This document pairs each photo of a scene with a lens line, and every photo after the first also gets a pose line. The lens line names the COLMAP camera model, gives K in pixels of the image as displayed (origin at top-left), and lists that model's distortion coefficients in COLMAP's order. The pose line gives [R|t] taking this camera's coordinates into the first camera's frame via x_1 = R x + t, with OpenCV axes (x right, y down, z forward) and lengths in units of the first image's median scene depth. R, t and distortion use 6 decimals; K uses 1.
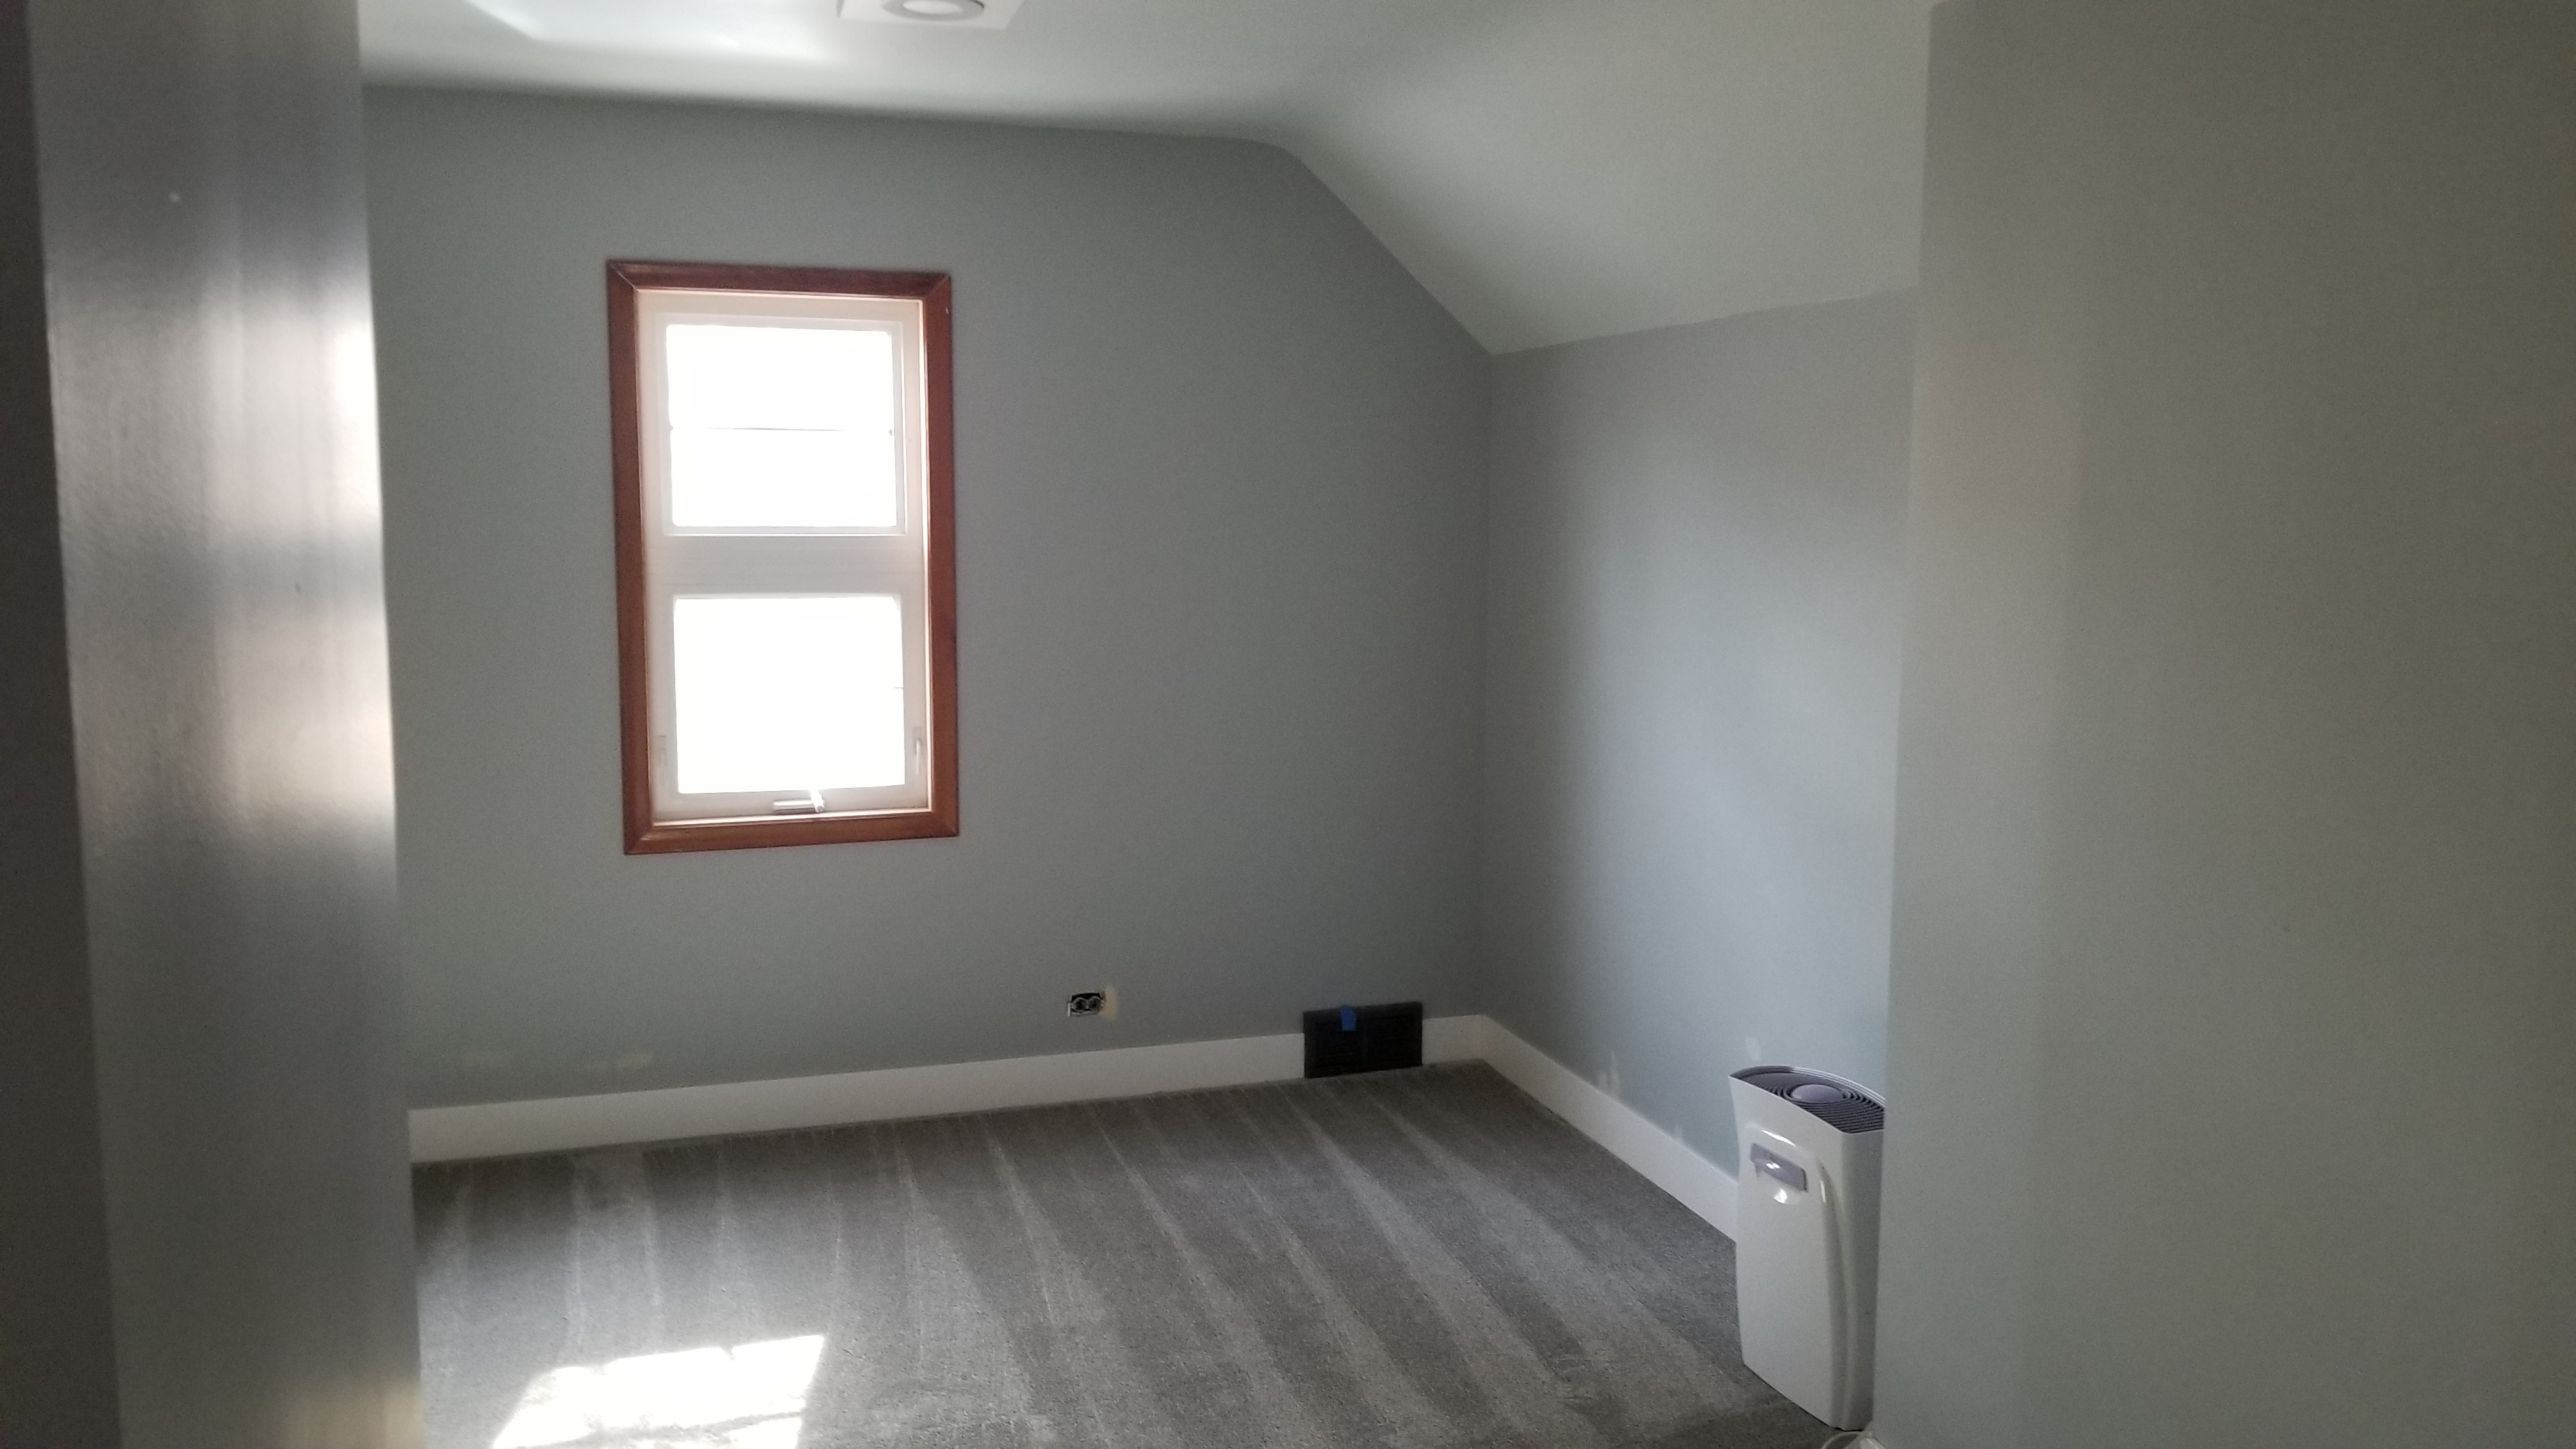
lens RADIAL K [[1998.5, 0, 1285.7], [0, 1998.5, 728.4], [0, 0, 1]] dist [0.047492, -0.026647]
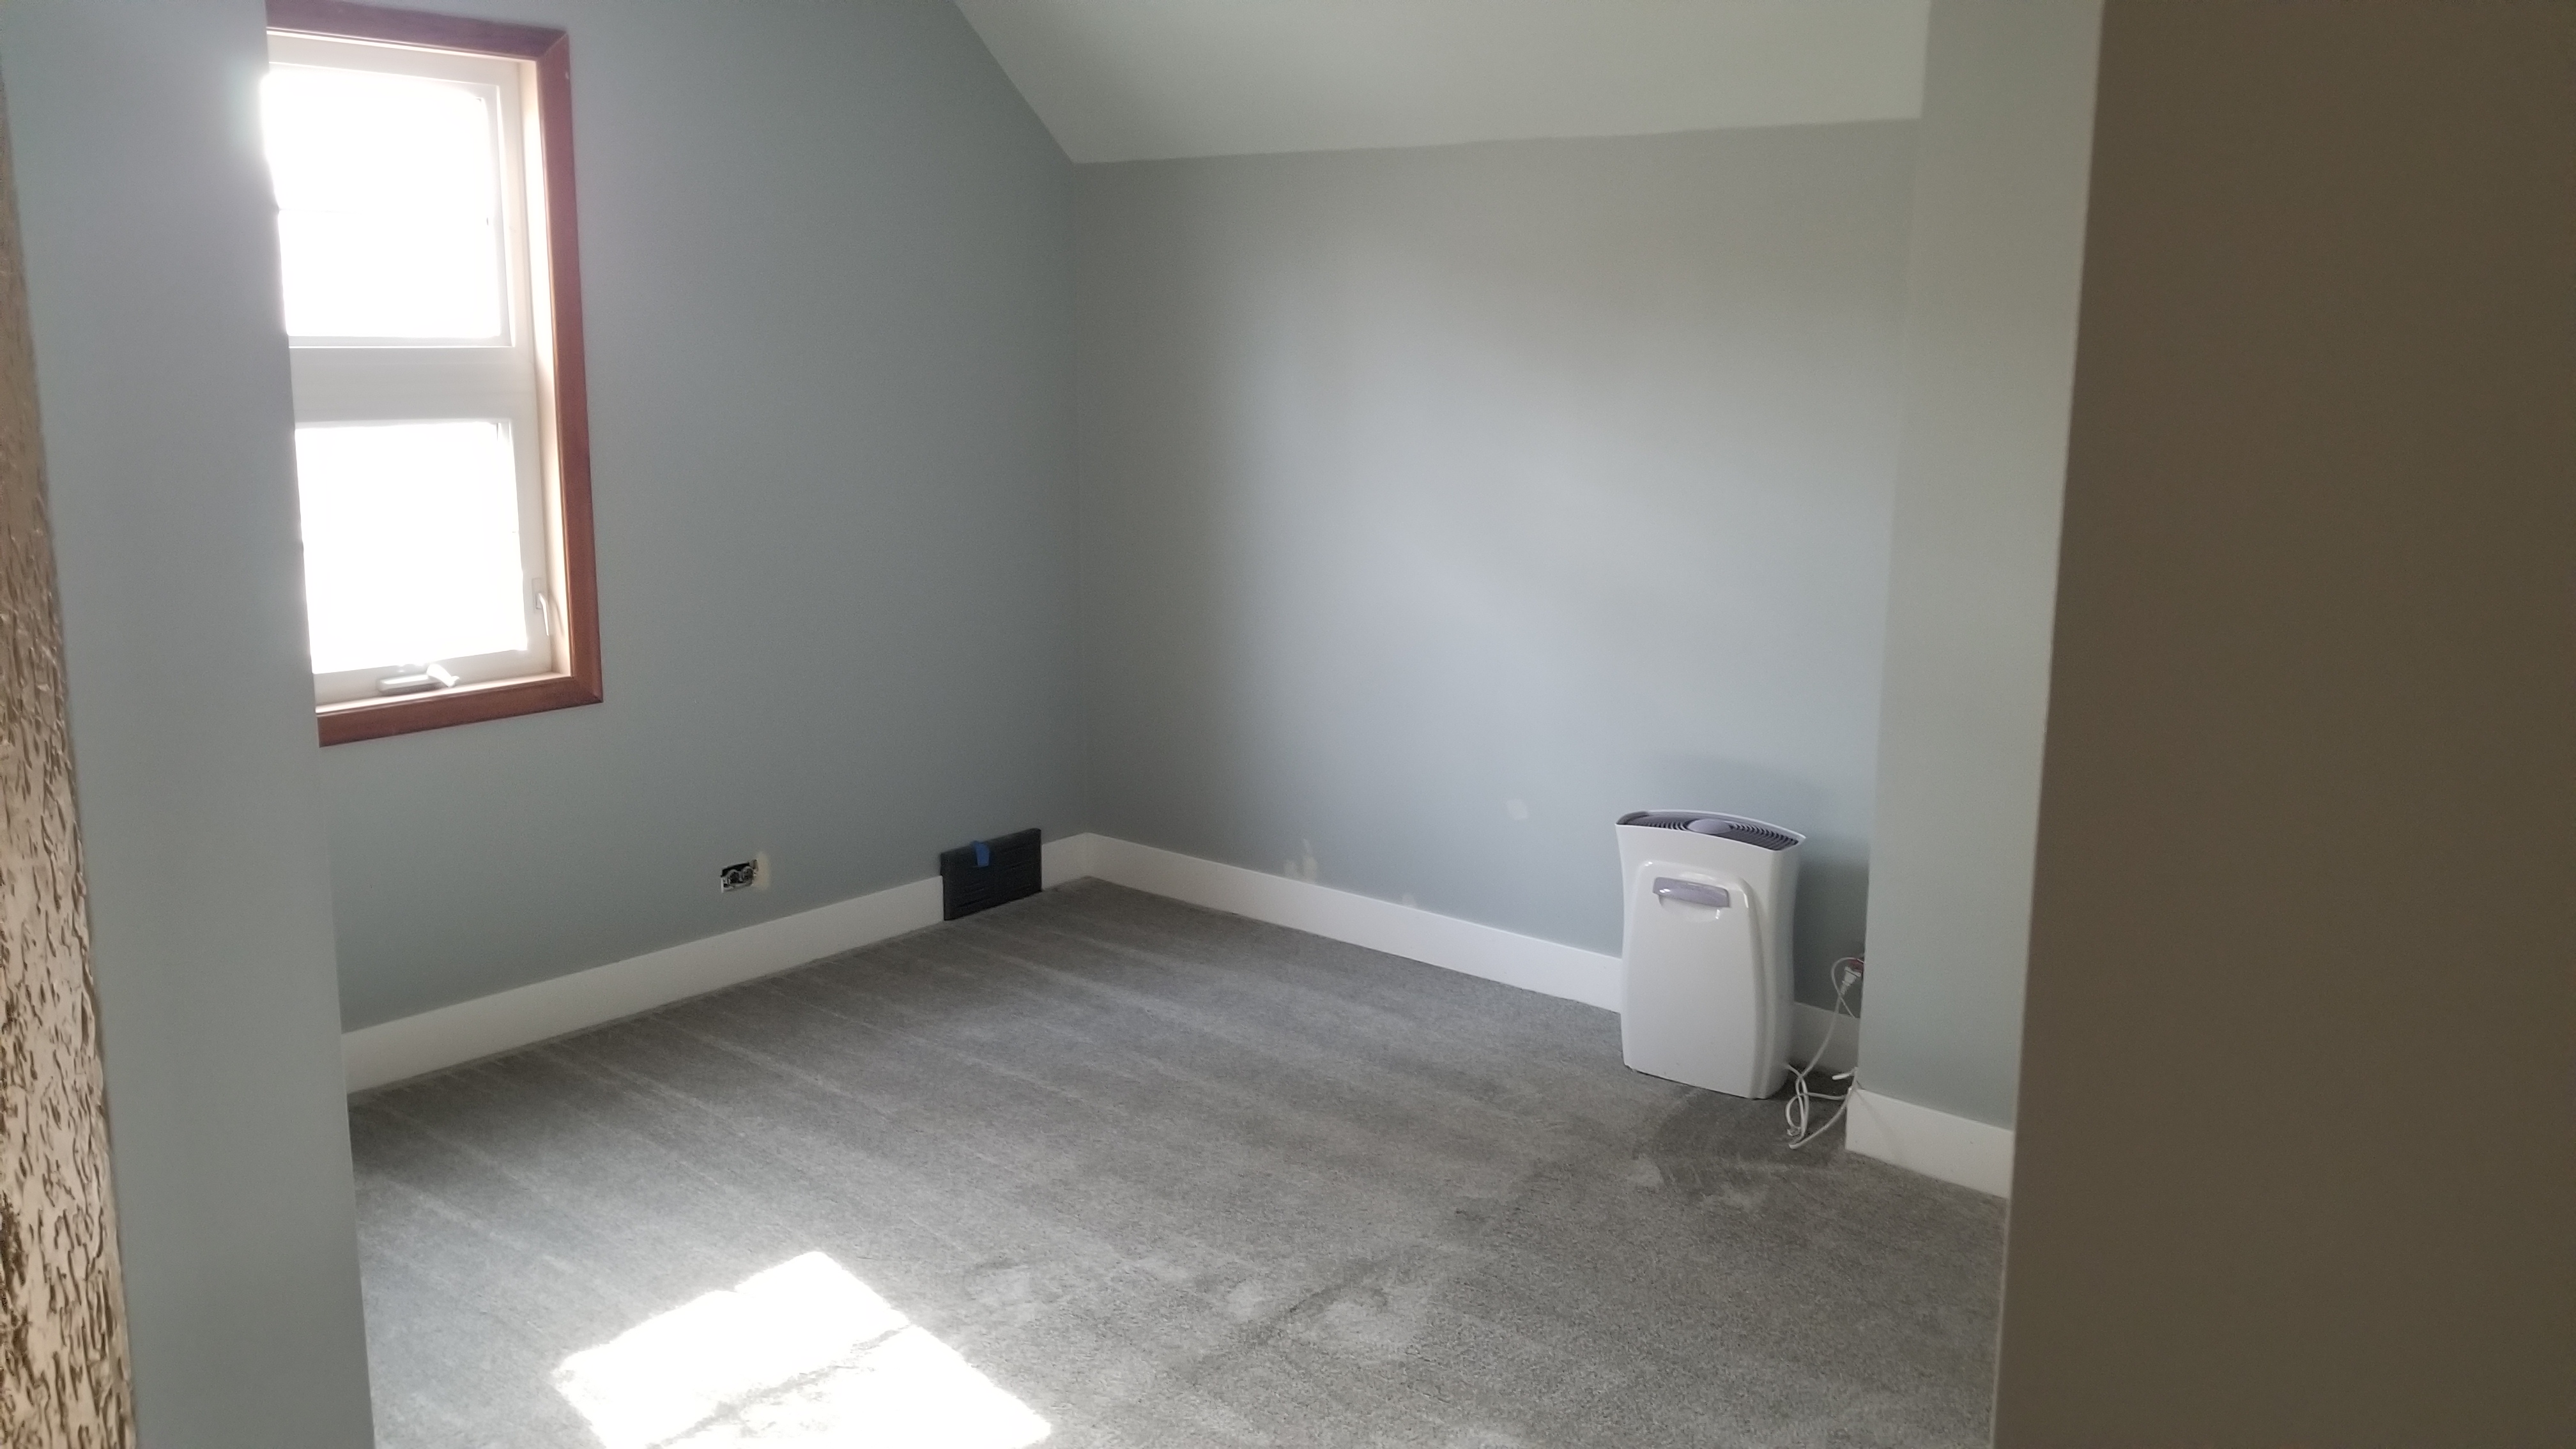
lens RADIAL K [[1998.5, 0, 1290.3], [0, 1998.5, 715.2], [0, 0, 1]] dist [0.047492, -0.026647]
pose [[0.829046, -0.100049, 0.550158, -0.405441], [0.059719, 0.994078, 0.090787, -0.001517], [-0.555983, -0.042412, 0.830111, 0.120910]]
